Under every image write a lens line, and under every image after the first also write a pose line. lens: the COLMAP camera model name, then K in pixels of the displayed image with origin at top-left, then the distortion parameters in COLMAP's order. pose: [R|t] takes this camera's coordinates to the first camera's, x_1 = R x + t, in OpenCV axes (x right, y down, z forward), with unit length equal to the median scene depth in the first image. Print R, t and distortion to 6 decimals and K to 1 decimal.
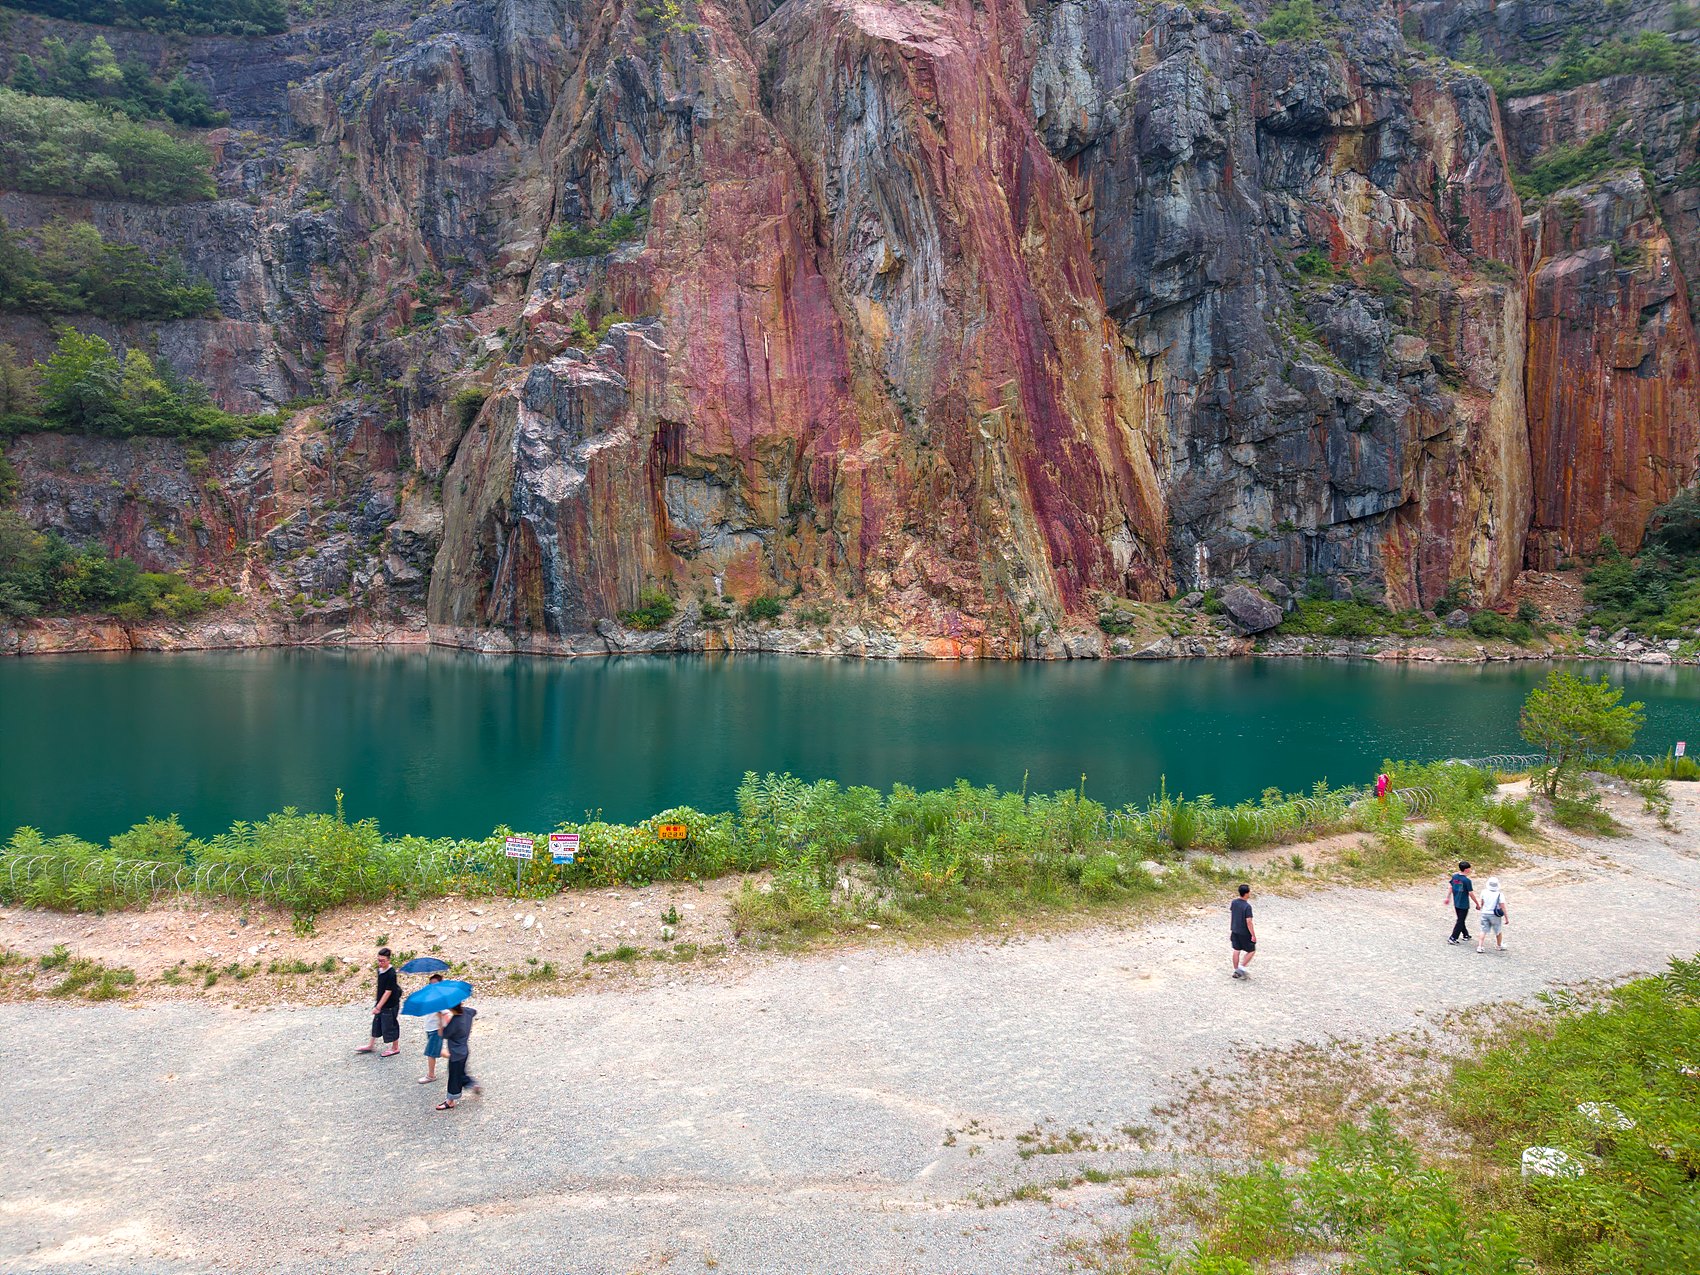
lens RADIAL K [[1134.8, 0, 848.2], [0, 1134.8, 641.5], [0, 0, 1]] dist [0.021951, -0.019116]
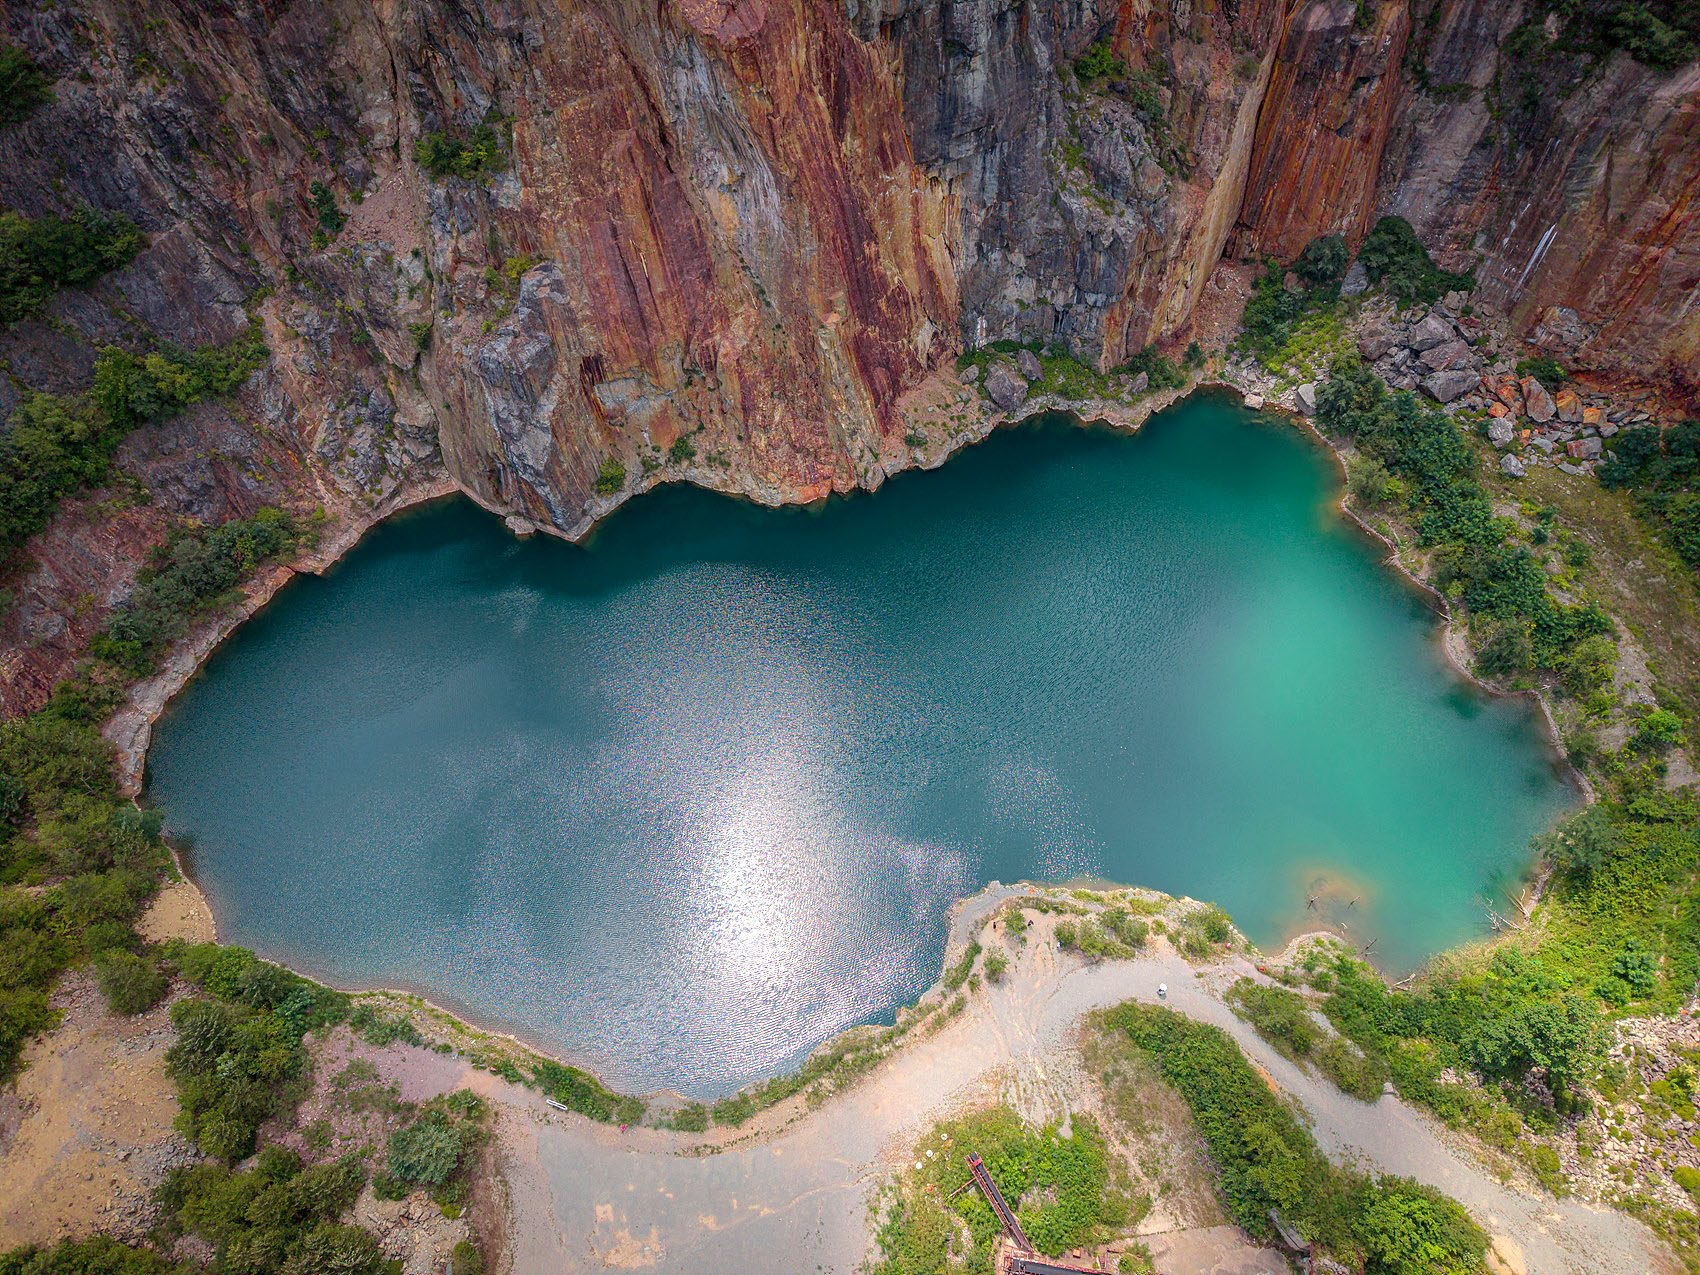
lens RADIAL K [[1134.8, 0, 848.2], [0, 1134.8, 641.5], [0, 0, 1]] dist [0.021951, -0.019116]
pose [[0.988216, -0.143183, 0.054114, 0.021537], [0.043597, 0.602179, 0.797170, -0.956105], [-0.146728, -0.785417, 0.601325, -0.106505]]
